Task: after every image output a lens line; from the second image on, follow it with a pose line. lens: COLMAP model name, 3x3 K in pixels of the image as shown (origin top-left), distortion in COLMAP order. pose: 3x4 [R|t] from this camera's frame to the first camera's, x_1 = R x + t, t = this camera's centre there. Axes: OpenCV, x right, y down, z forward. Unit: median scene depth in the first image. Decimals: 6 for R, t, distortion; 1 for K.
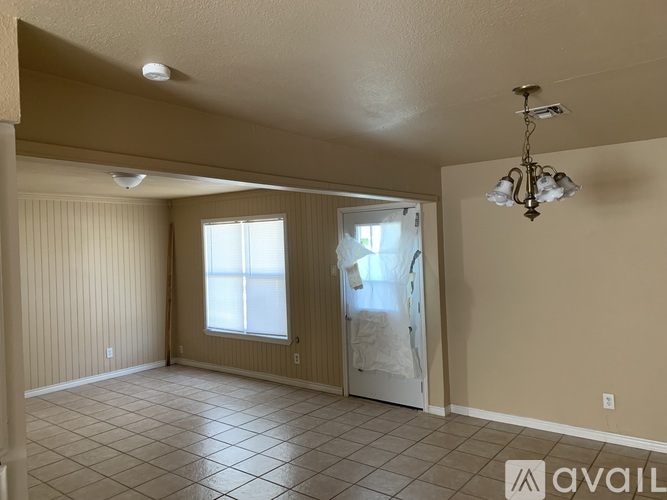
lens RADIAL K [[514.2, 0, 332.5], [0, 514.2, 231.8], [0, 0, 1]] dist [0.077739, -0.080582]
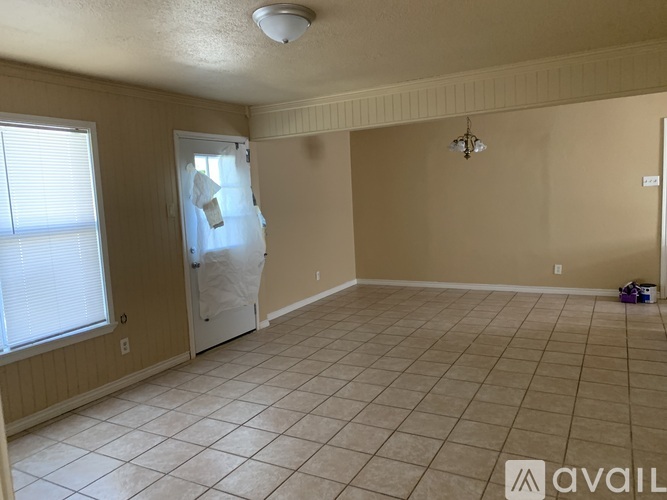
lens RADIAL K [[497.3, 0, 333.5], [0, 497.3, 250.0], [0, 0, 1]] dist [0.001963, -0.002271]
pose [[-0.154347, -0.077725, 0.984955, -0.833322], [0.031433, 0.996010, 0.083524, 0.084922], [-0.987516, 0.043852, -0.151288, 0.930603]]
